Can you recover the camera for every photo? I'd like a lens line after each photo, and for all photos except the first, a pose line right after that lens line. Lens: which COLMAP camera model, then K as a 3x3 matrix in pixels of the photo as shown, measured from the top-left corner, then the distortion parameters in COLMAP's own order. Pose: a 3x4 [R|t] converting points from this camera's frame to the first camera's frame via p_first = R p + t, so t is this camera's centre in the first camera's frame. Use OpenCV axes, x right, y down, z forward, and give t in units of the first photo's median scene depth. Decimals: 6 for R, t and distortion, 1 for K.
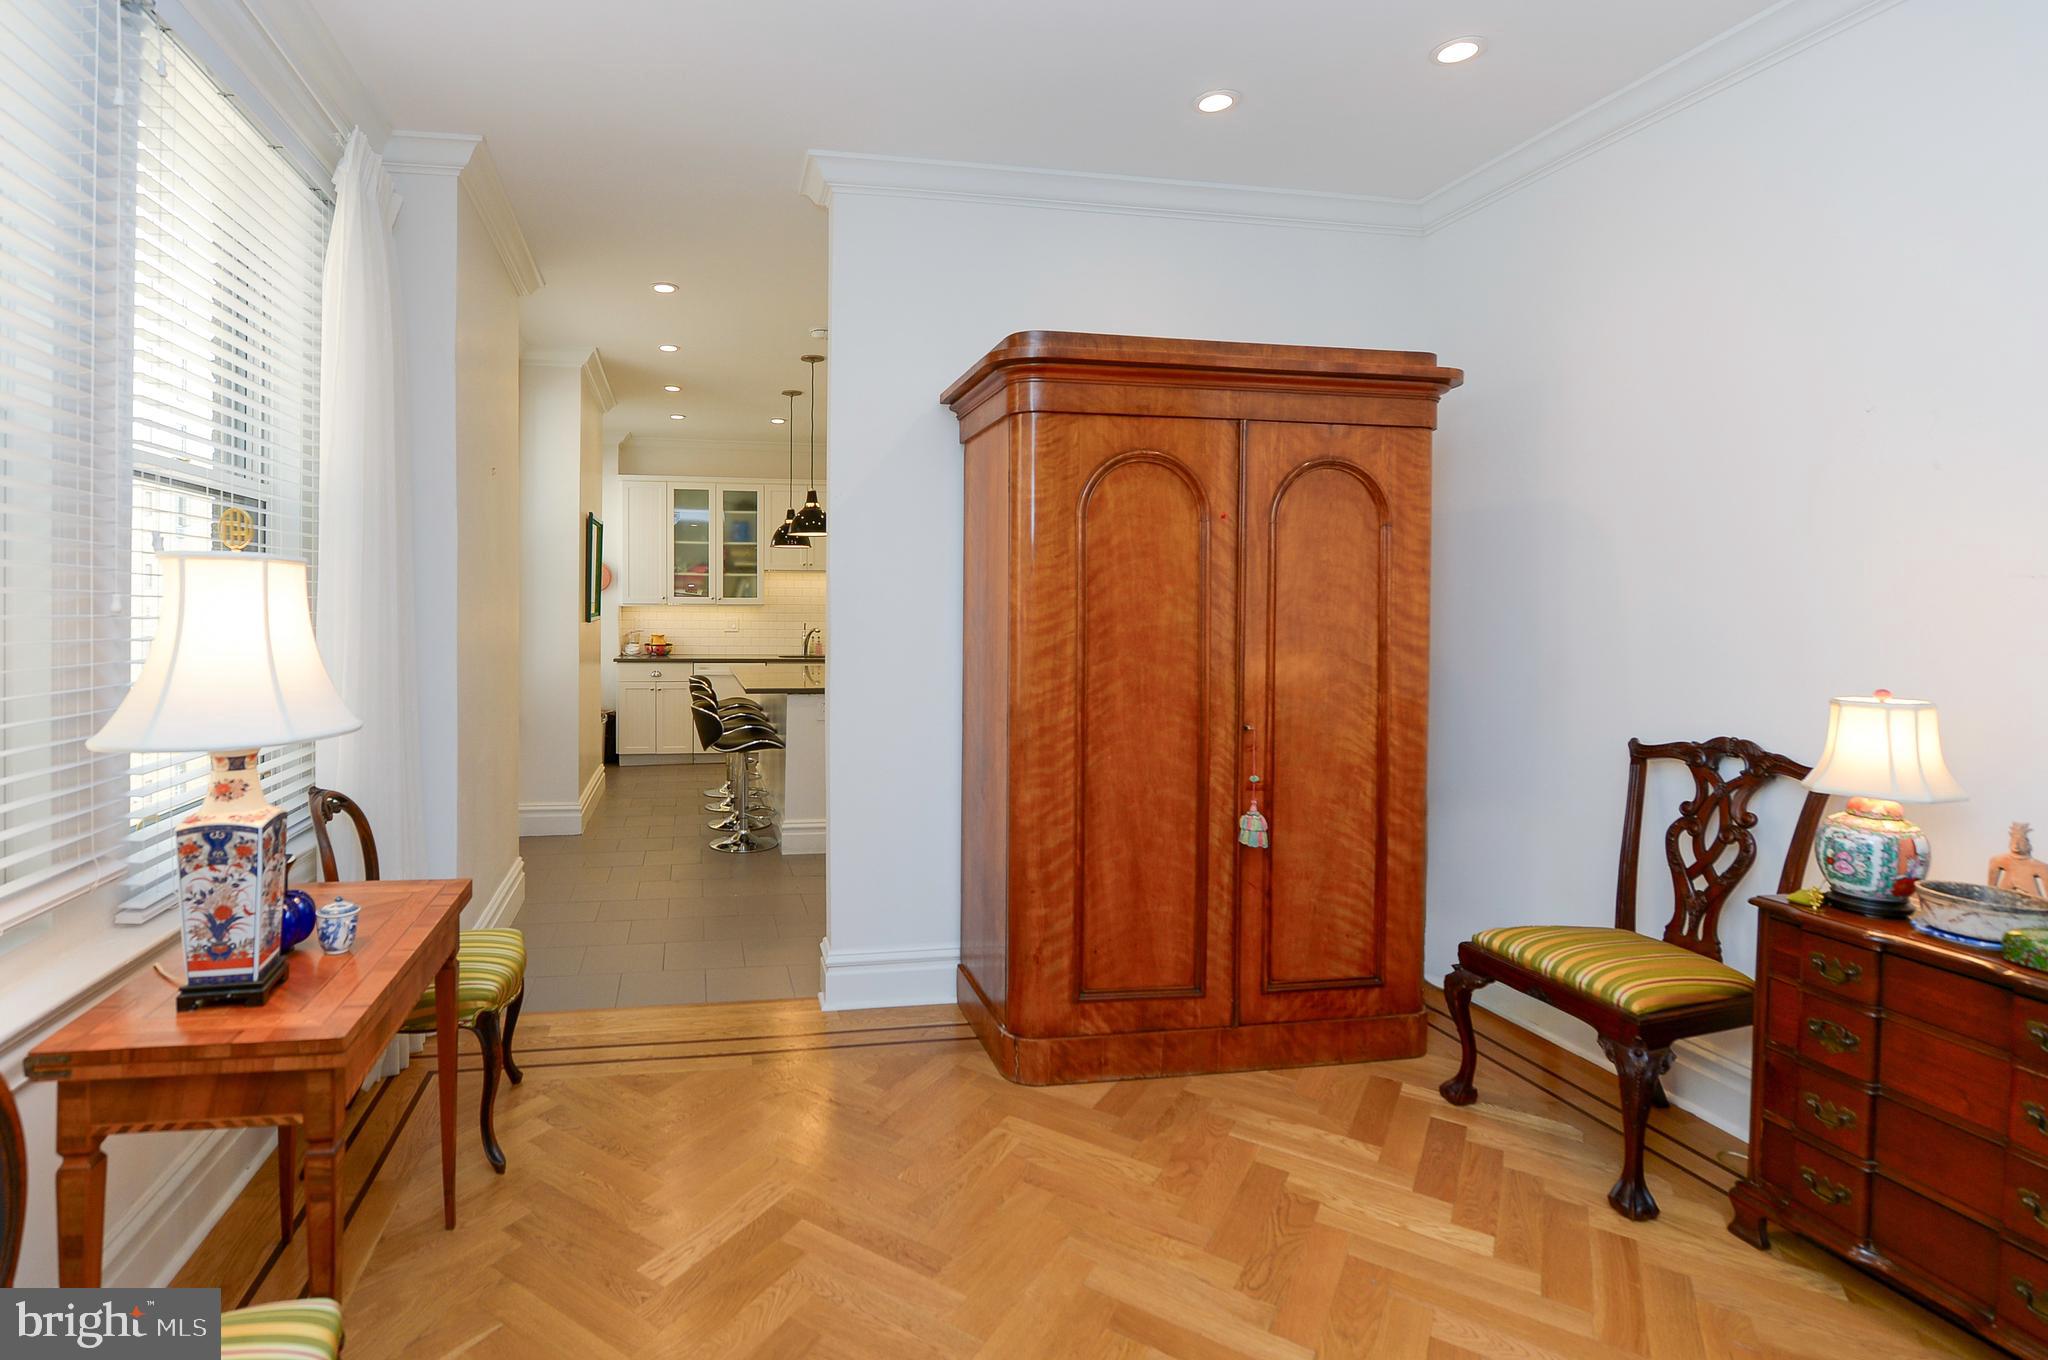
lens RADIAL K [[956.3, 0, 876.5], [0, 956.3, 615.8], [0, 0, 1]] dist [0.001186, 0.000454]
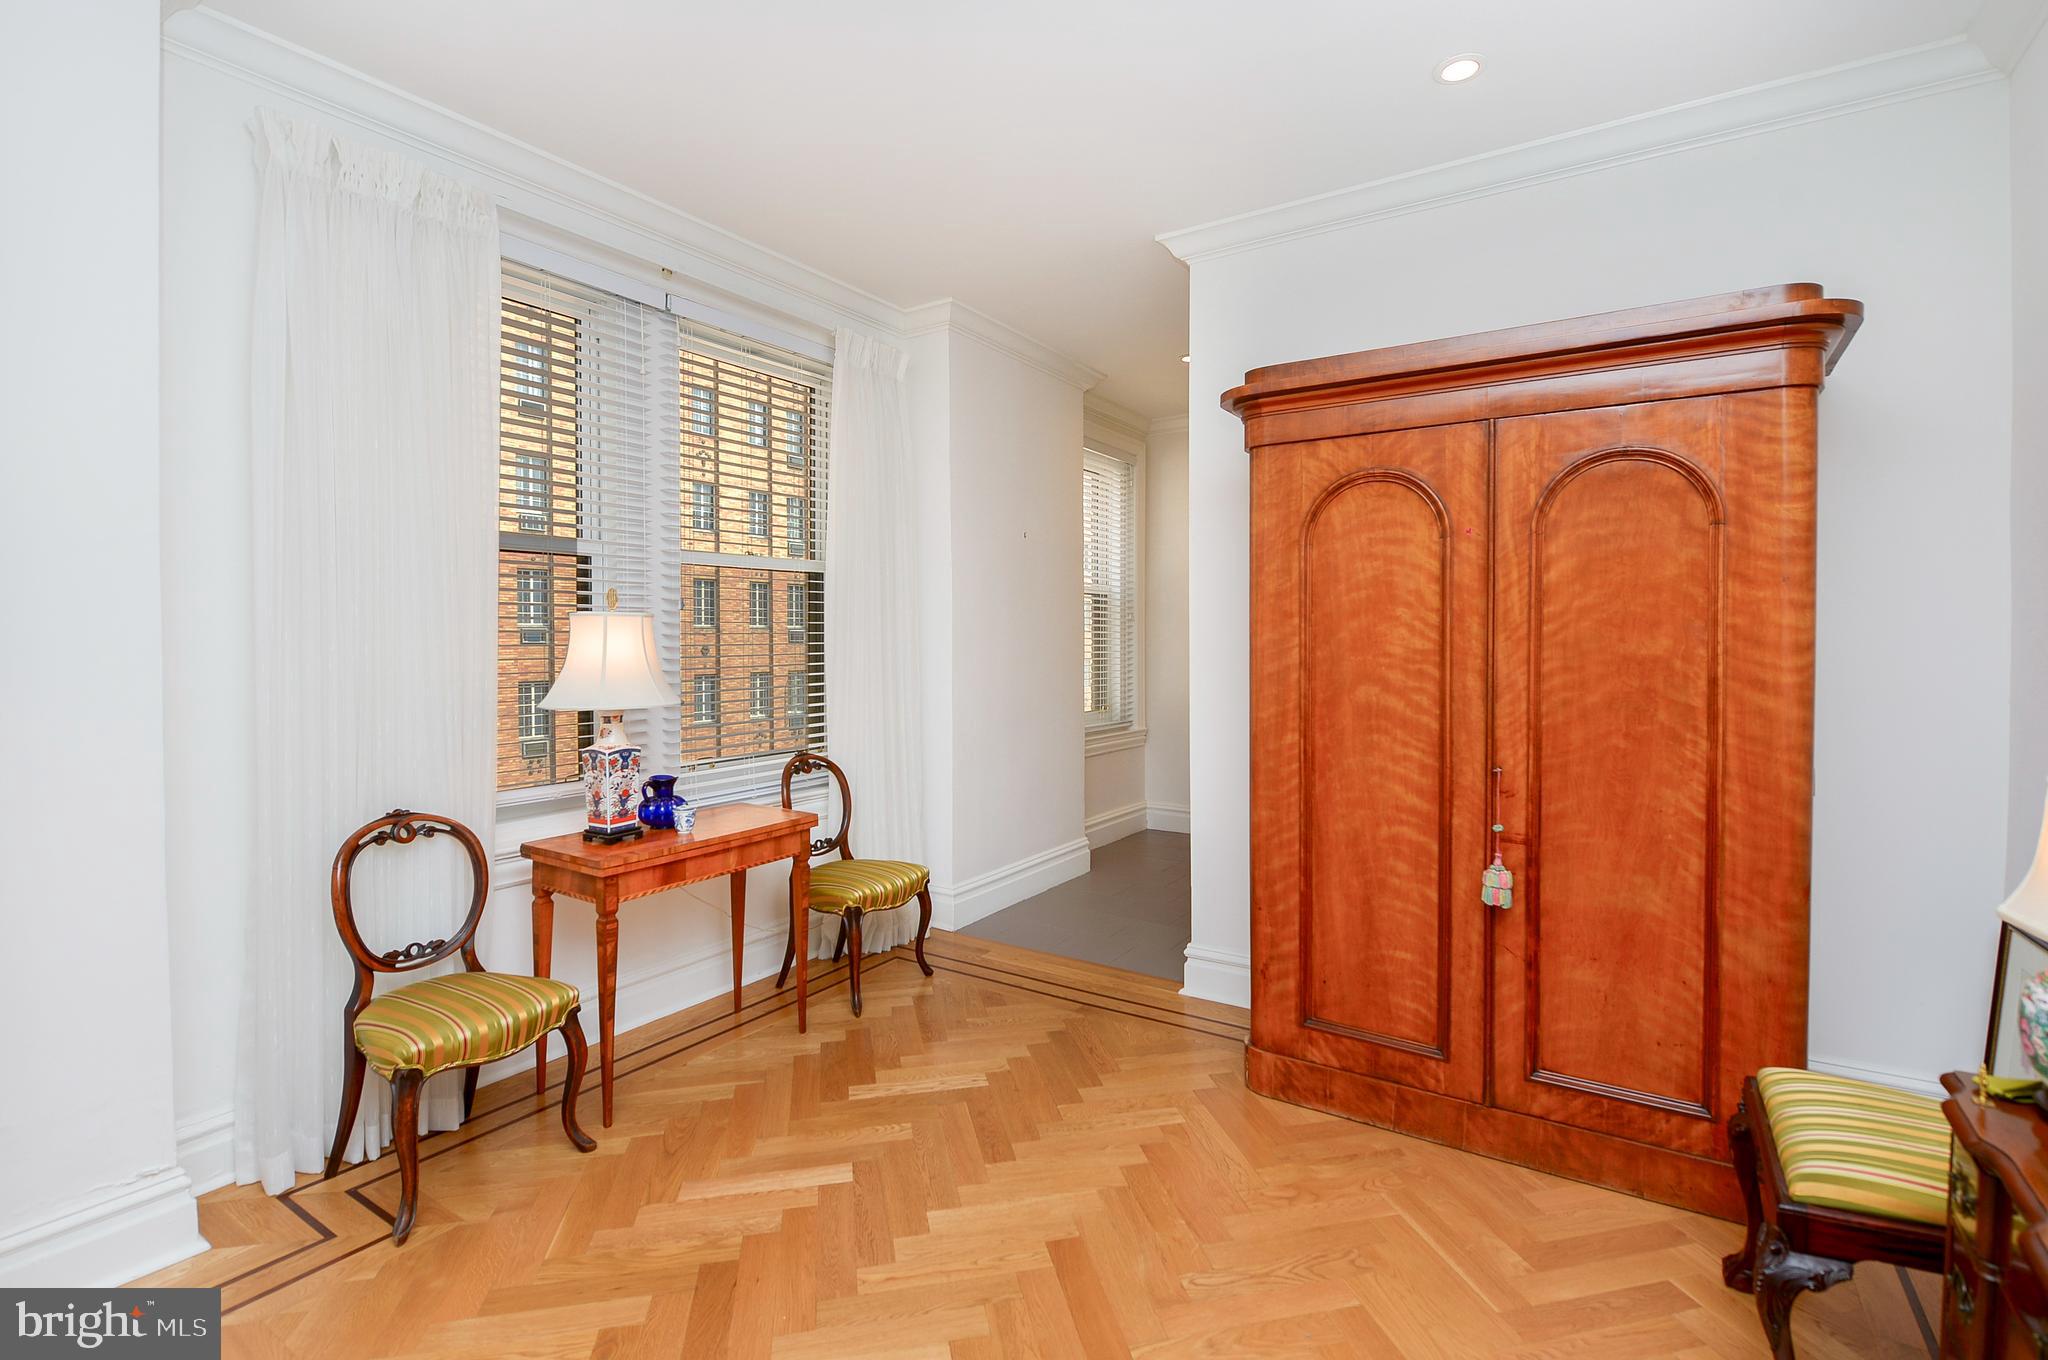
lens RADIAL K [[956.3, 0, 1028.2], [0, 956.3, 664.6], [0, 0, 1]] dist [0.001186, 0.000454]
pose [[0.739787, 0.010237, -0.672764, 0.659156], [-0.003730, 0.999931, 0.011113, 0.012331], [0.672831, -0.005712, 0.739774, 0.060886]]
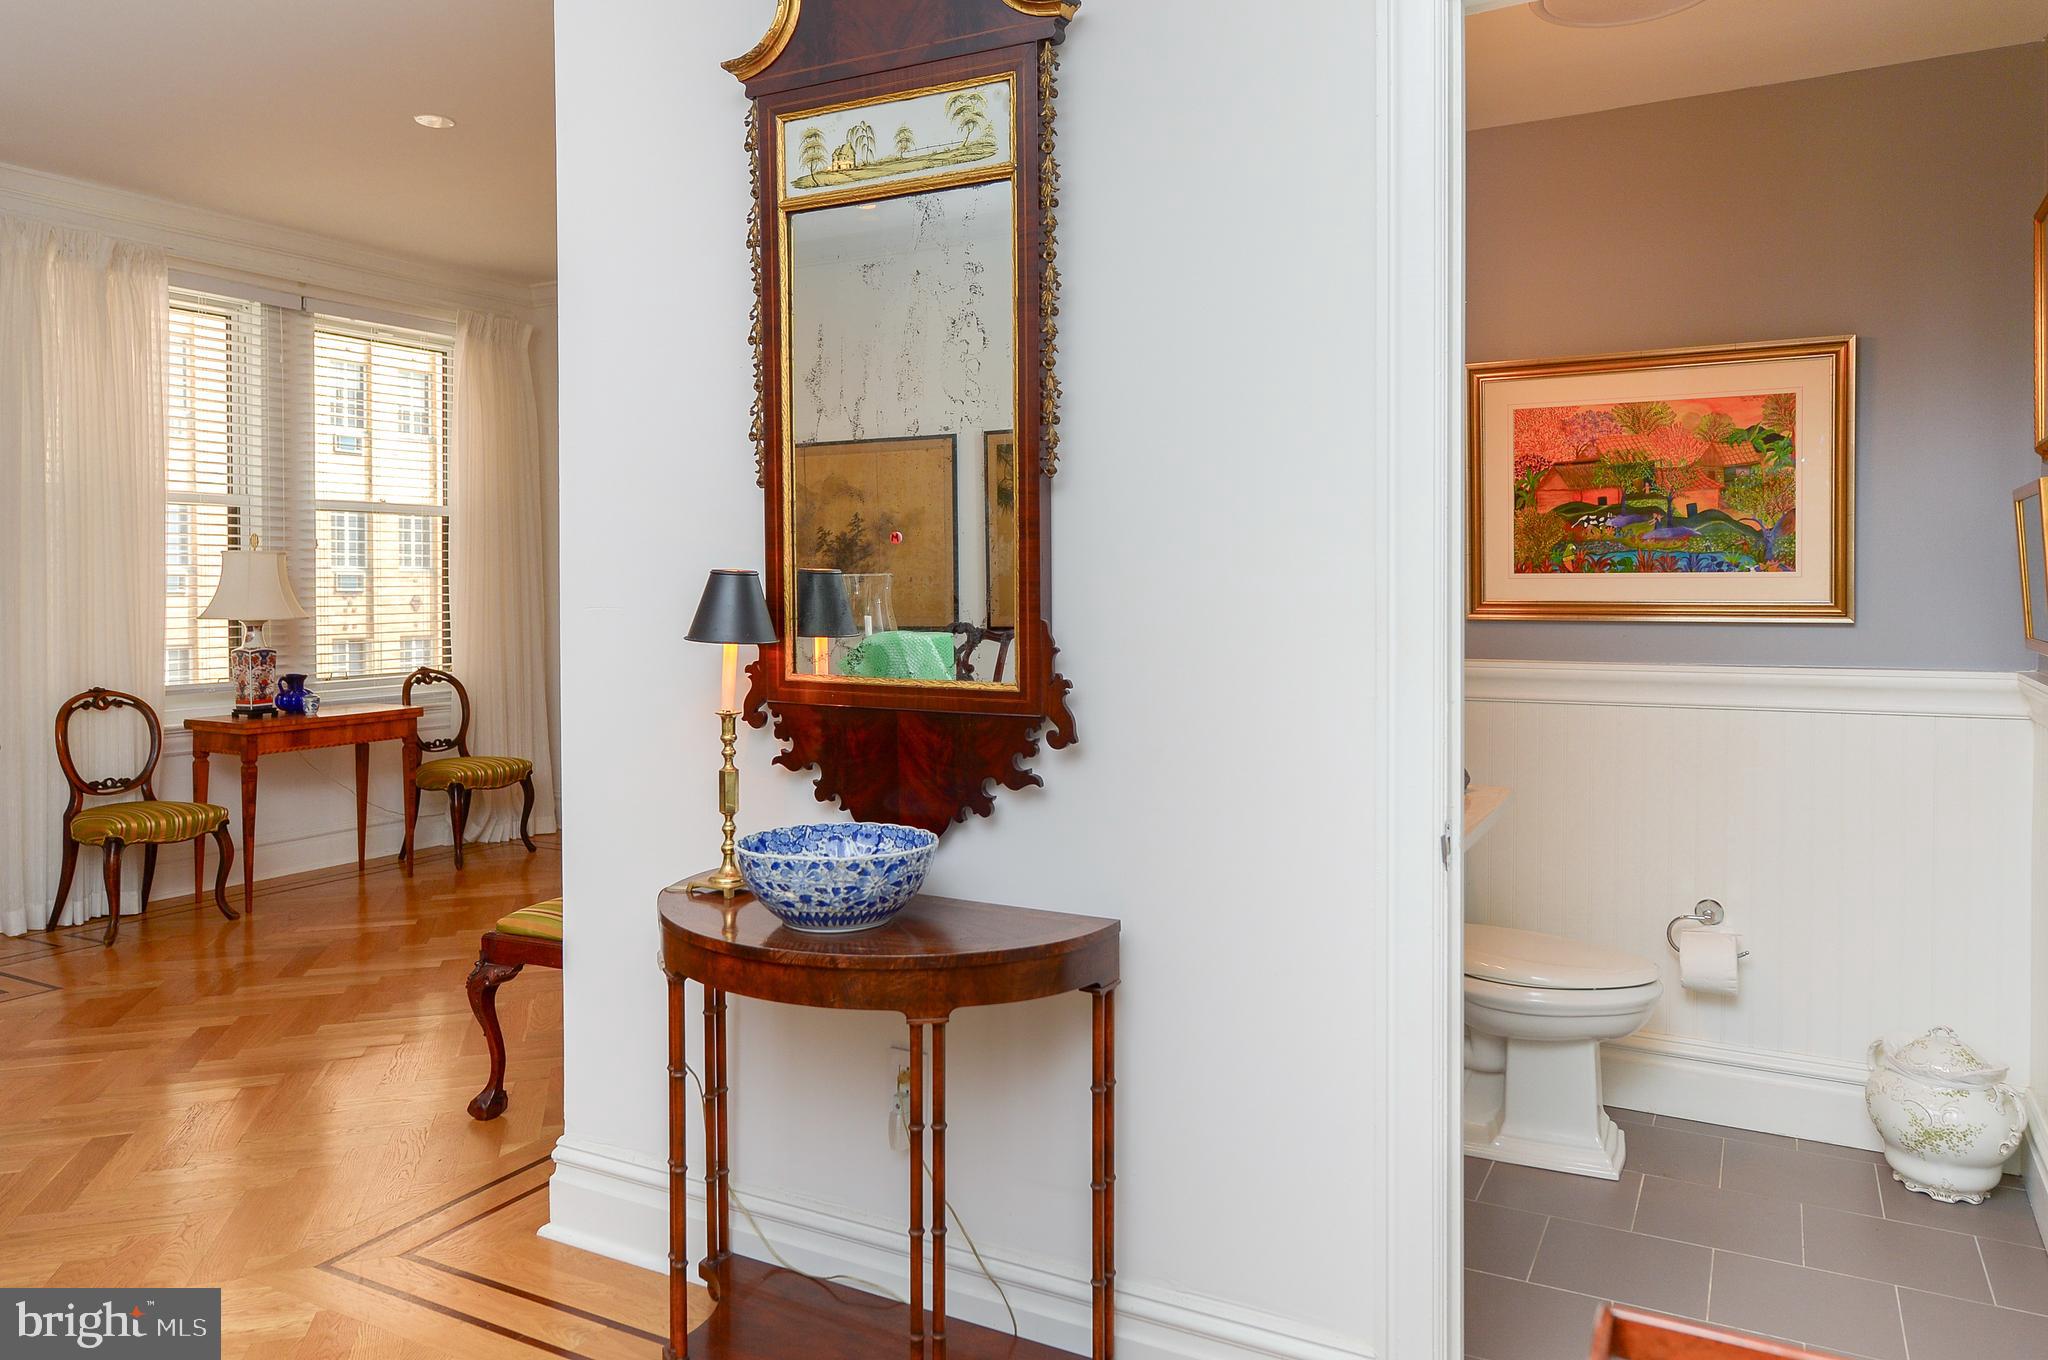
lens RADIAL K [[1380.2, 0, 1012.2], [0, 1380.2, 588.3], [0, 0, 1]] dist [0.016347, -0.009795]
pose [[0.791684, -0.007815, -0.610881, 1.767870], [-0.000265, 0.999914, -0.013135, 0.052898], [0.610930, 0.010561, 0.791614, -0.414278]]
